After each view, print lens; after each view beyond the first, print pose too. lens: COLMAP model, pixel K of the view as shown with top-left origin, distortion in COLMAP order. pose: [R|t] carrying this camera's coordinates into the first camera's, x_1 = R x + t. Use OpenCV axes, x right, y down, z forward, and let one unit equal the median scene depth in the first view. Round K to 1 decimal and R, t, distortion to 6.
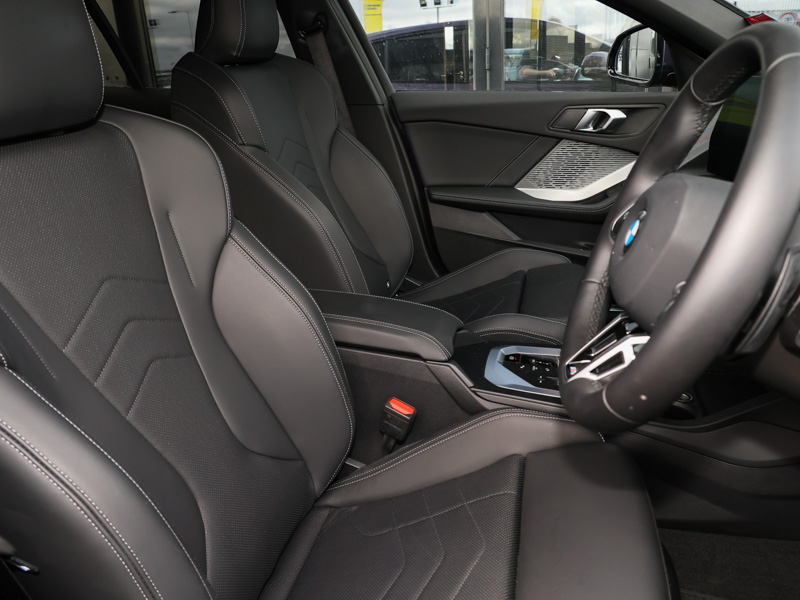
lens RADIAL K [[630.2, 0, 400.0], [0, 630.2, 300.0], [0, 0, 1]] dist [-0.000680, -0.000370]
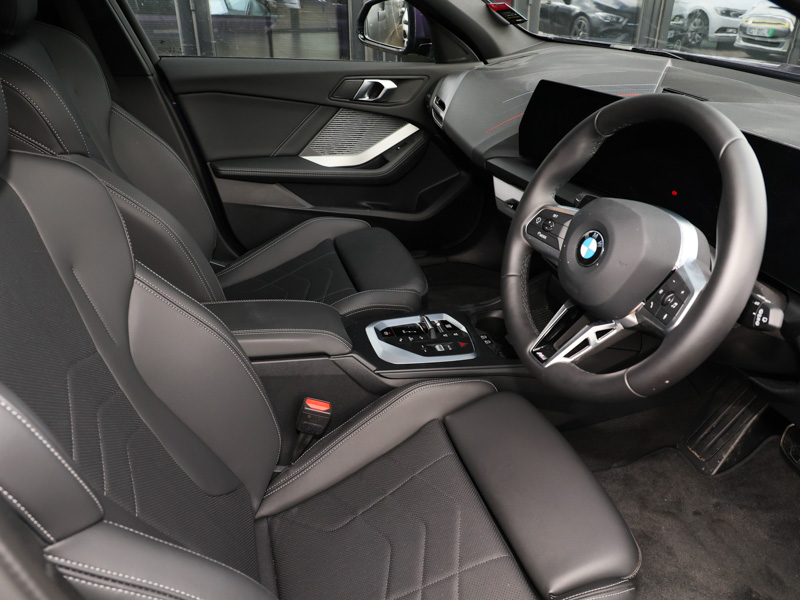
lens RADIAL K [[630.2, 0, 400.0], [0, 630.2, 300.0], [0, 0, 1]] dist [-0.000680, -0.000370]
pose [[0.848135, -0.190957, 0.494168, -0.247080], [0.126221, 0.978754, 0.161581, -0.103041], [-0.514524, -0.074668, 0.854219, 0.032145]]
